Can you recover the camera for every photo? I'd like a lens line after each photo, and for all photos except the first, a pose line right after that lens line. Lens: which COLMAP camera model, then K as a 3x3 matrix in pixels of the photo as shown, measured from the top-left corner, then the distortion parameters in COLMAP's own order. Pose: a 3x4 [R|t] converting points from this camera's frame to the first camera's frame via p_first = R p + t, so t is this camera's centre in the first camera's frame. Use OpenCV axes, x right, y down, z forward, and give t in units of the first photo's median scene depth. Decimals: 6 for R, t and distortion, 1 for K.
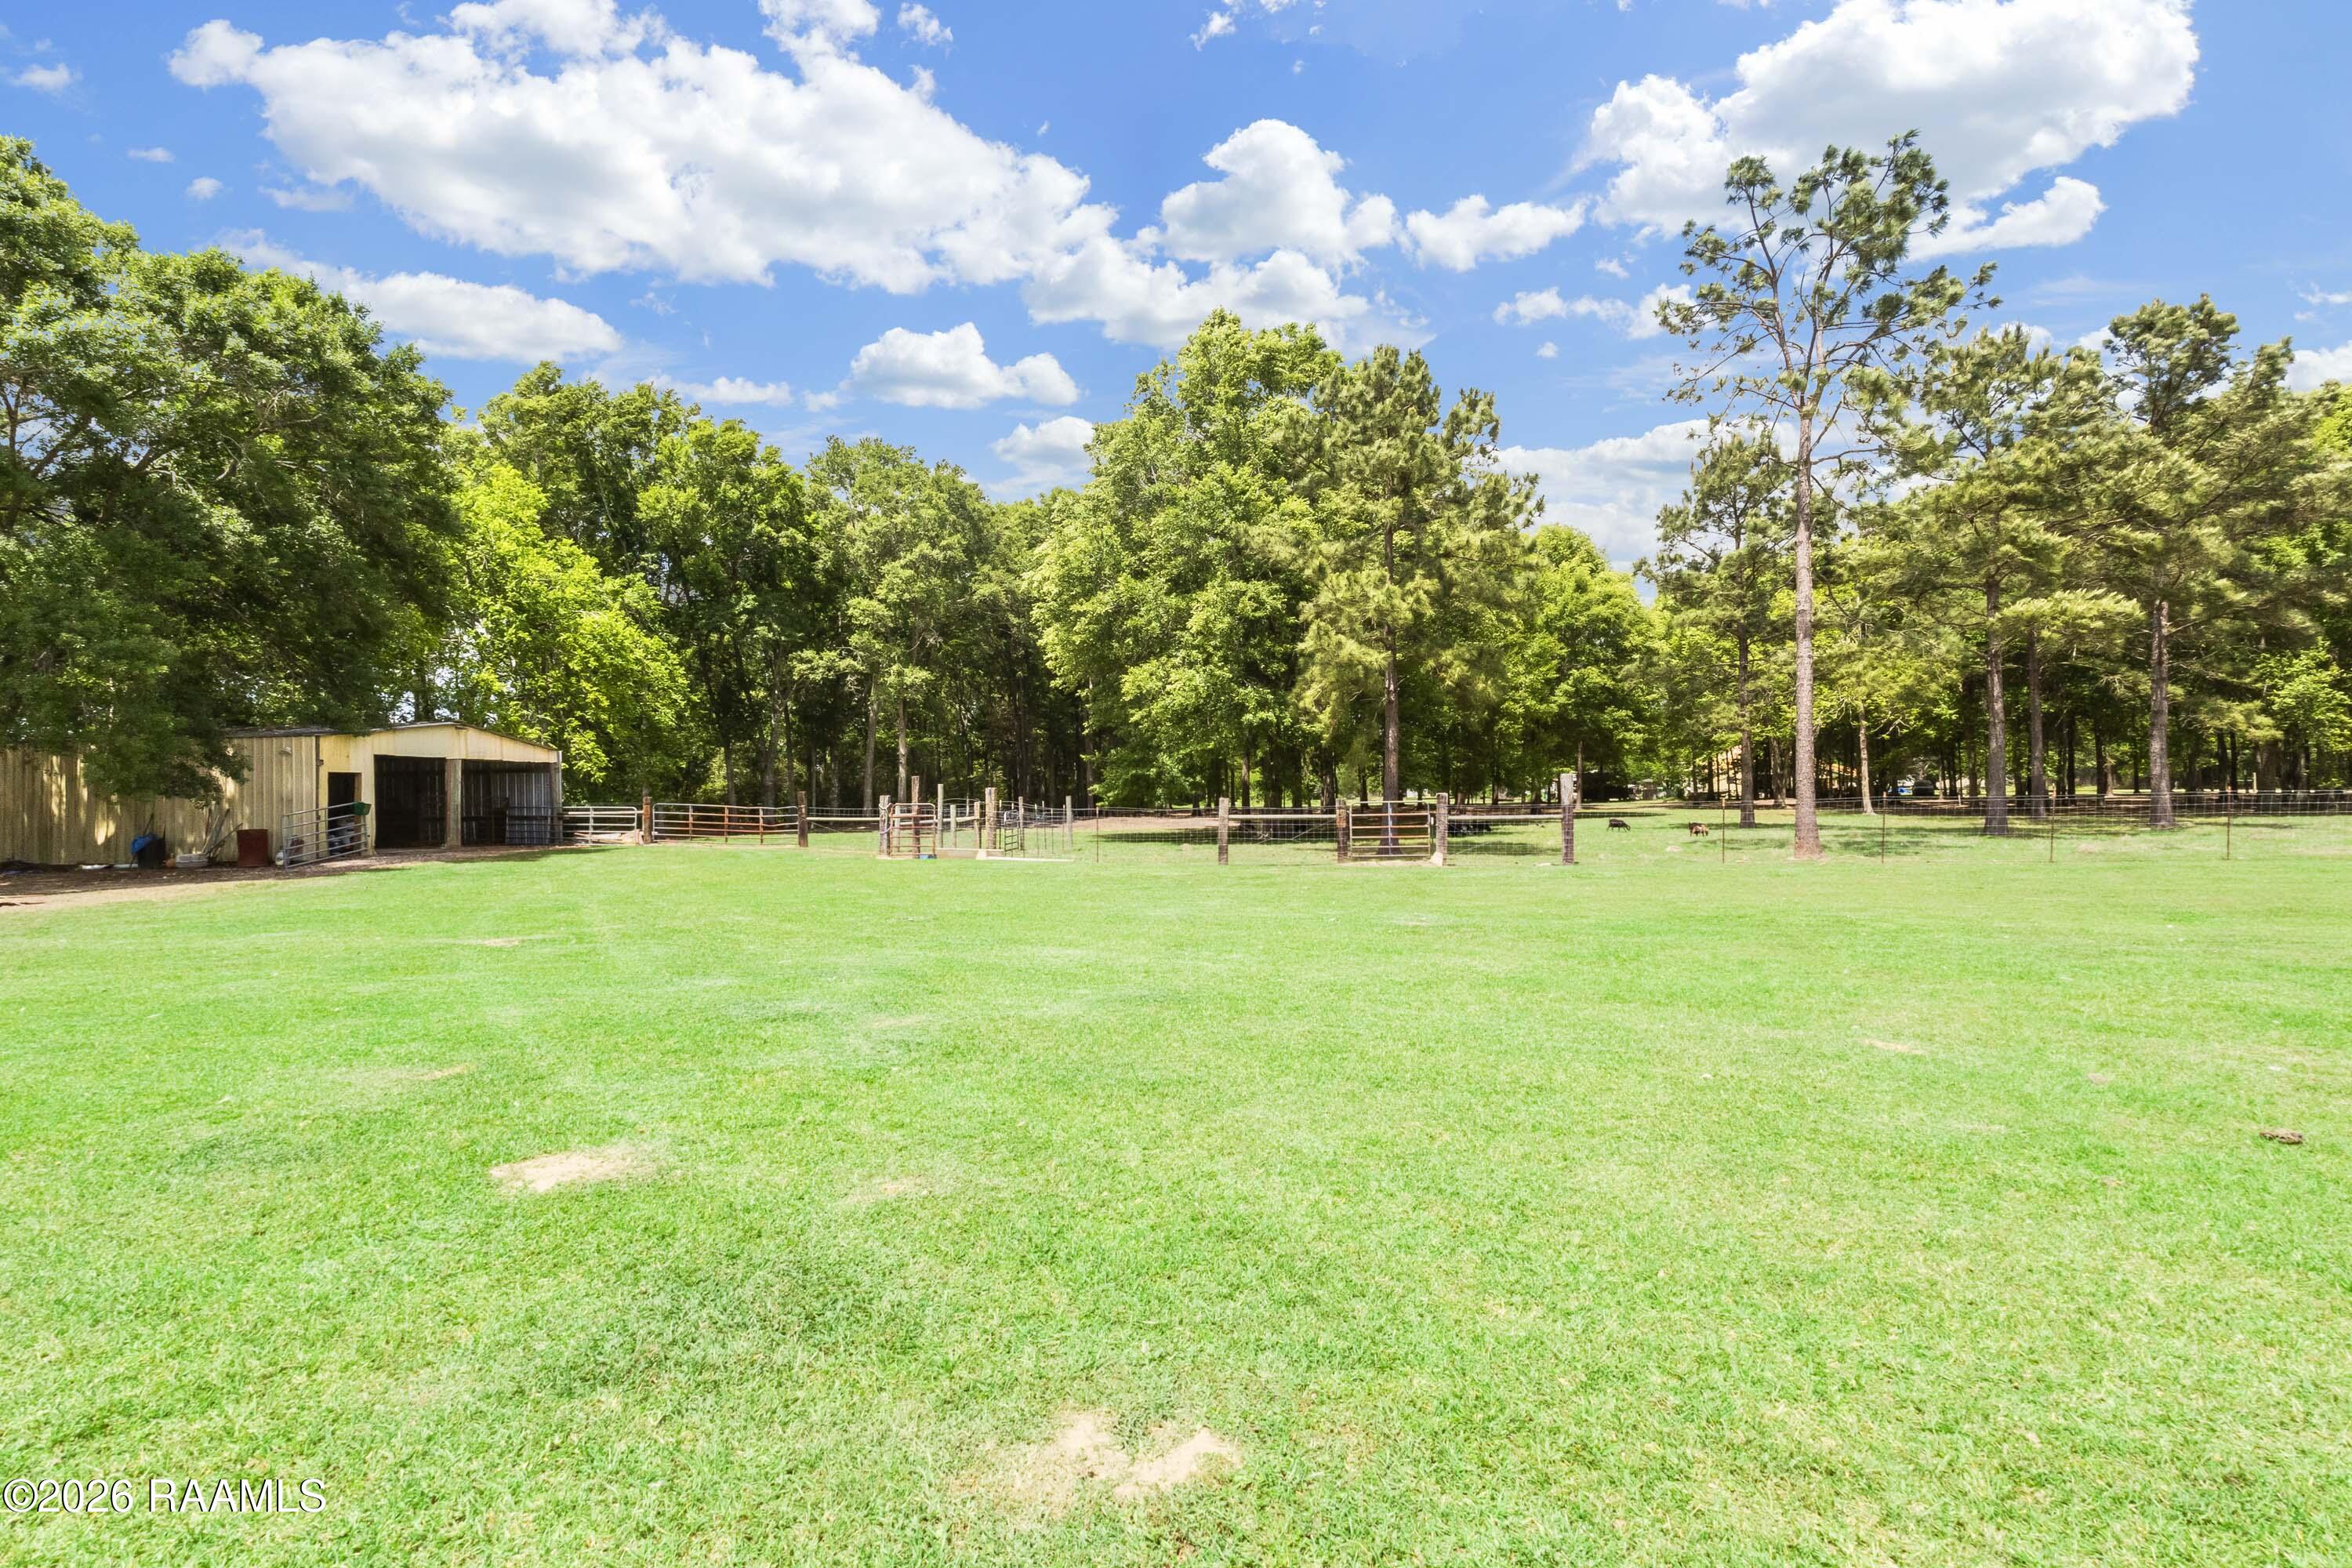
lens RADIAL K [[1105.3, 0, 1161.6], [0, 1105.3, 799.3], [0, 0, 1]] dist [0.000575, -0.000249]
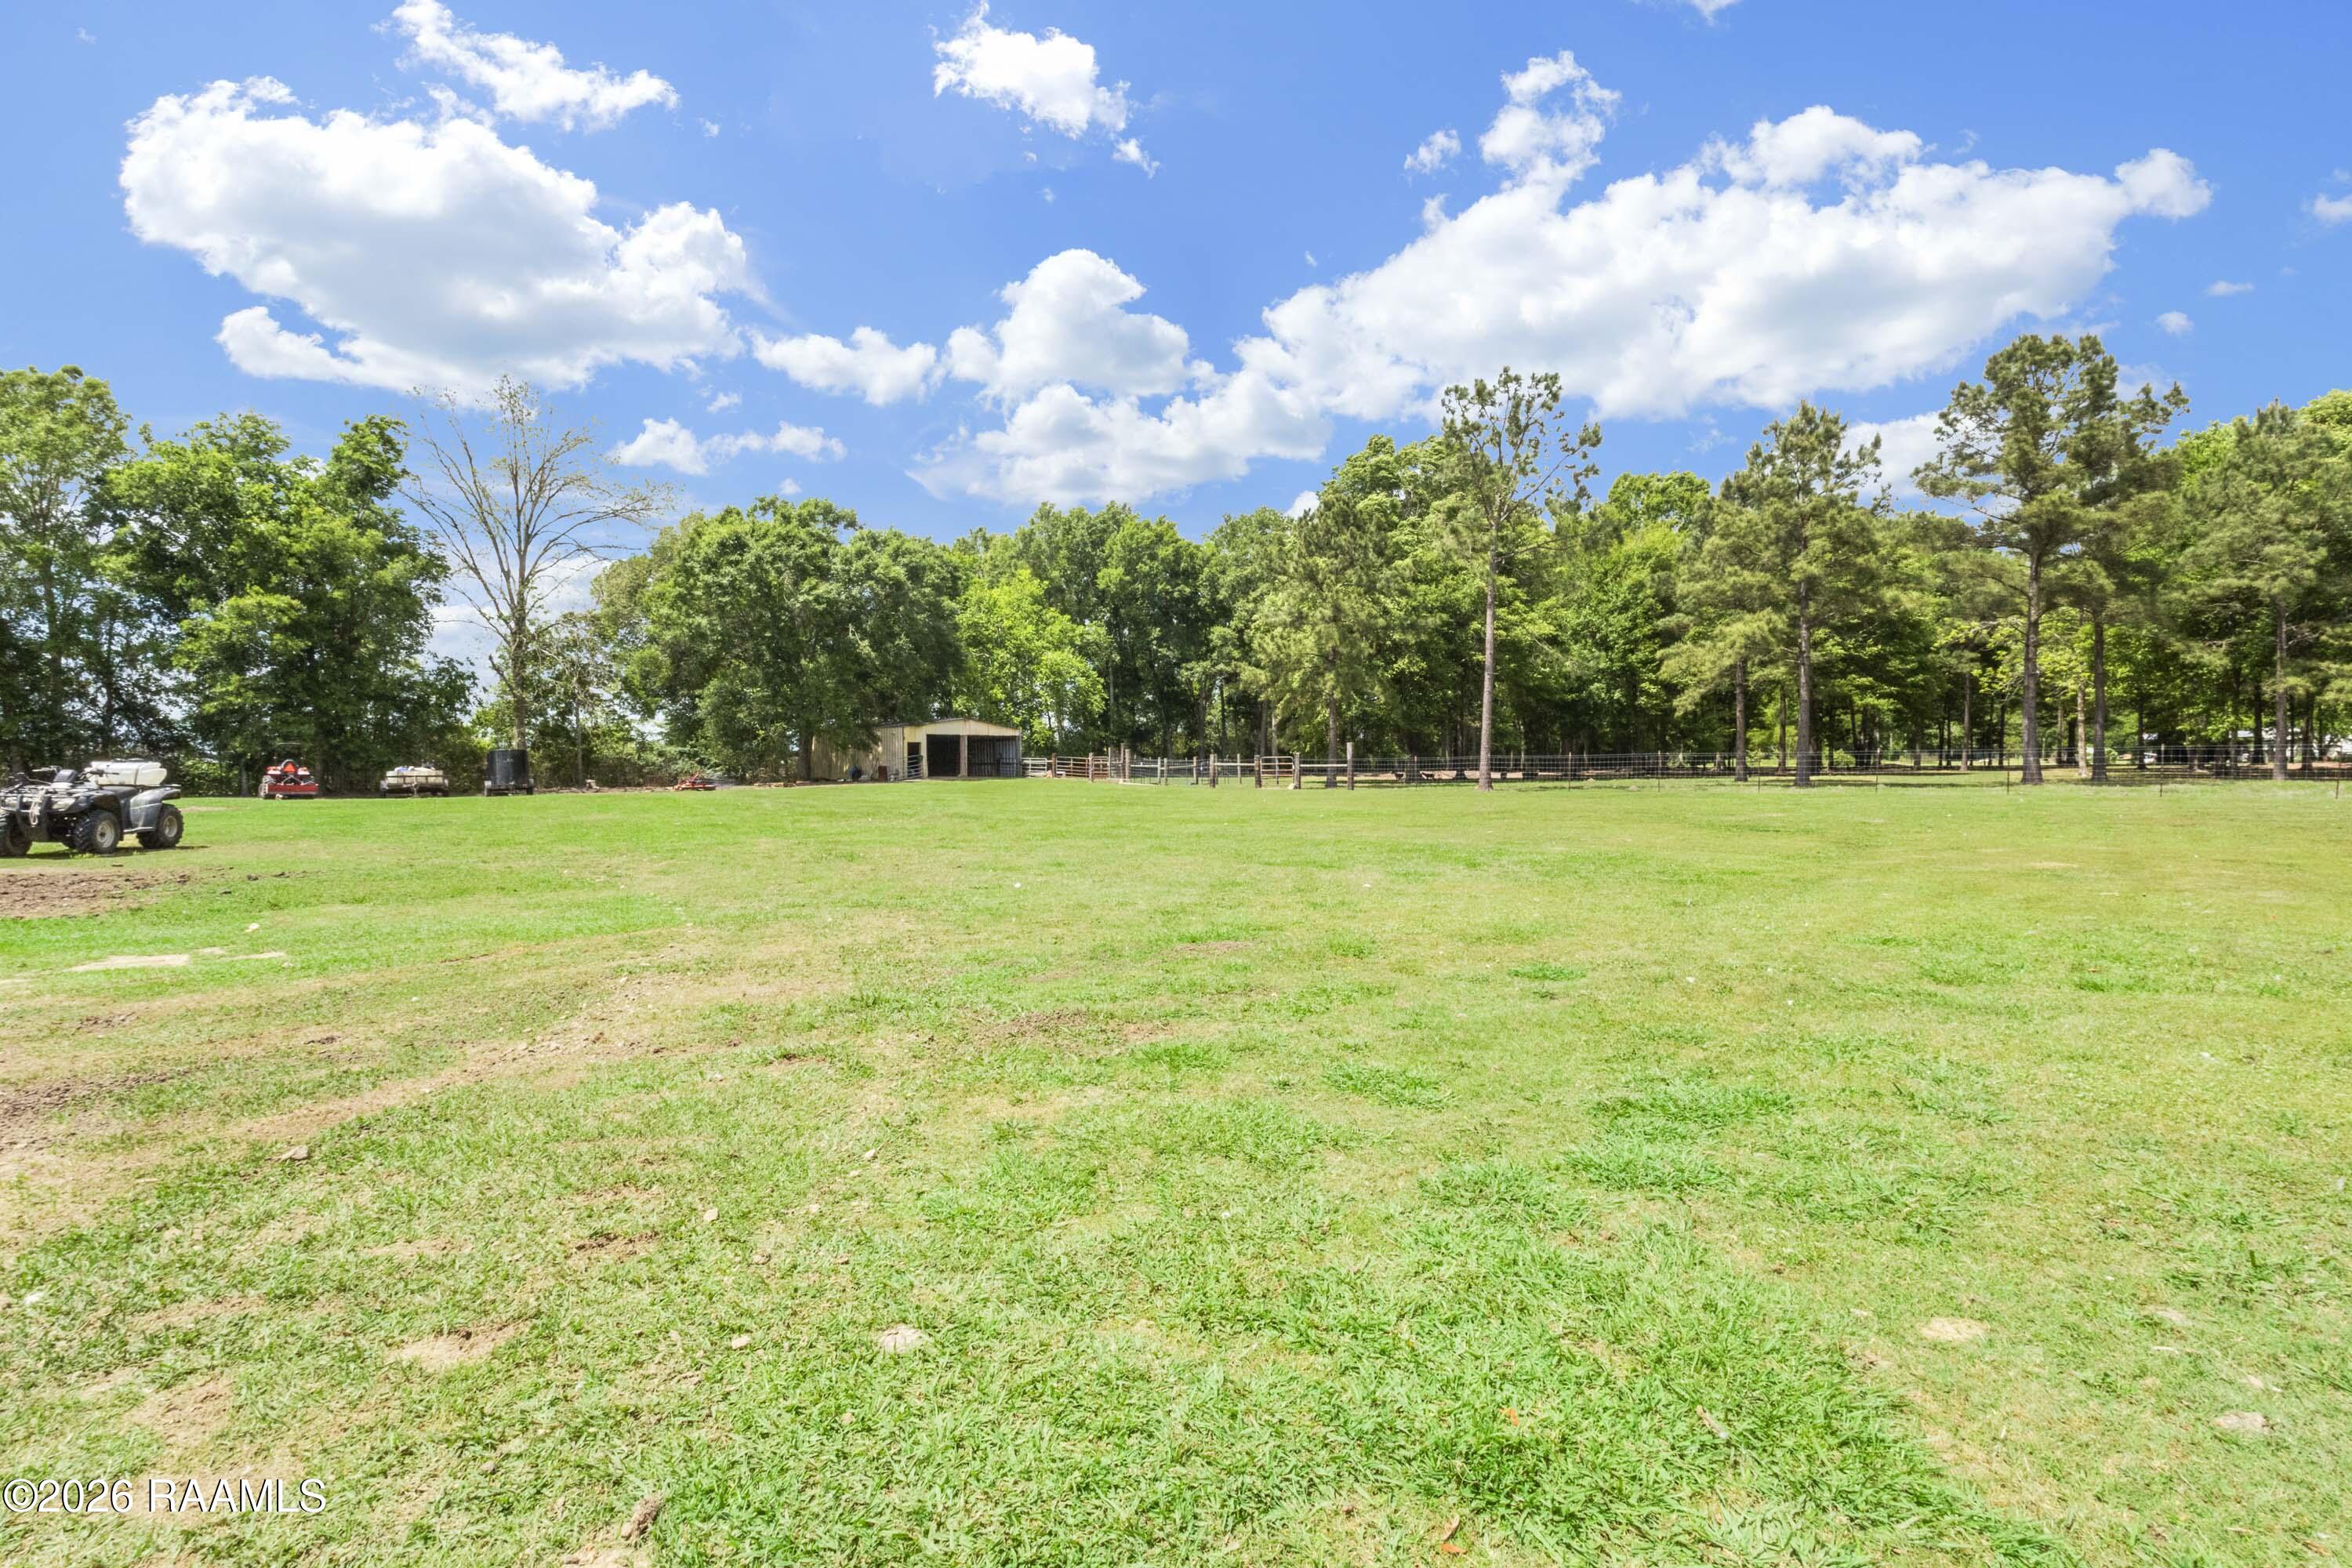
lens RADIAL K [[1105.3, 0, 1161.6], [0, 1105.3, 799.3], [0, 0, 1]] dist [0.000575, -0.000249]
pose [[0.850915, 0.024033, -0.524754, 0.669751], [-0.004003, 0.999221, 0.039270, 0.002718], [0.525289, -0.031315, 0.850348, -0.525499]]
